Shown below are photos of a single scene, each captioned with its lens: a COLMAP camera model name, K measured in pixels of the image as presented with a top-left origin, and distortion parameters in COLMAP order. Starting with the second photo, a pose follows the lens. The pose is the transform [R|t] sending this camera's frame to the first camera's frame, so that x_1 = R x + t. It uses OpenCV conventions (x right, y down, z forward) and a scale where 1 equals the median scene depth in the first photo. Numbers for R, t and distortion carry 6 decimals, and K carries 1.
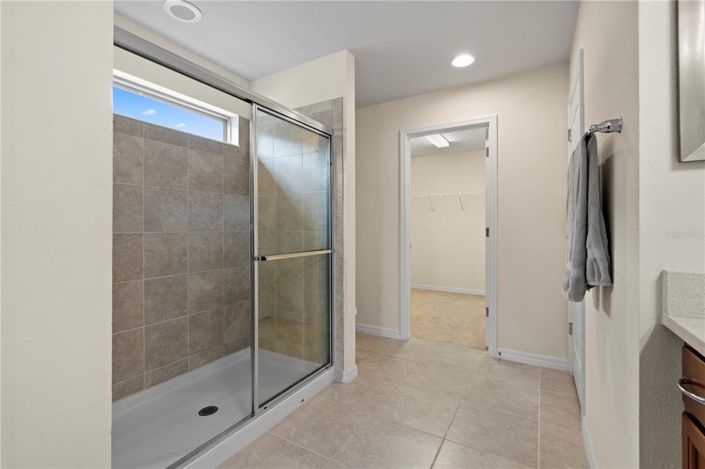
lens RADIAL K [[323.1, 0, 347.8], [0, 323.1, 227.3], [0, 0, 1]] dist [0.000805, 0.000310]
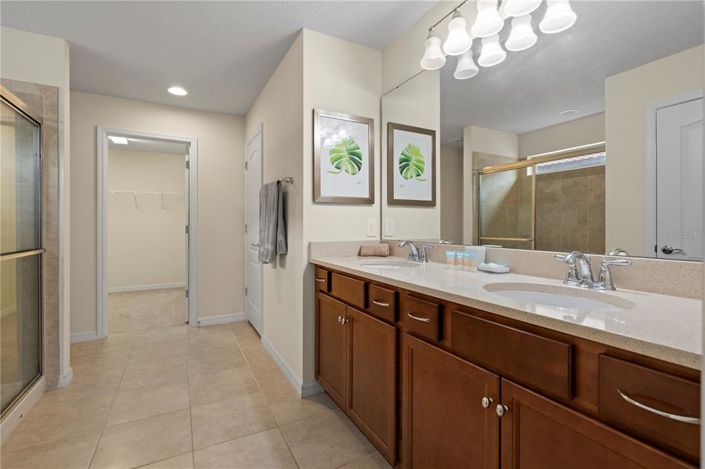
lens RADIAL K [[323.1, 0, 347.8], [0, 323.1, 227.3], [0, 0, 1]] dist [0.000805, 0.000310]
pose [[0.523508, -0.001597, 0.852019, -0.377323], [-0.002687, 0.999990, 0.003525, 0.001323], [-0.852017, -0.004135, 0.523498, -0.219635]]
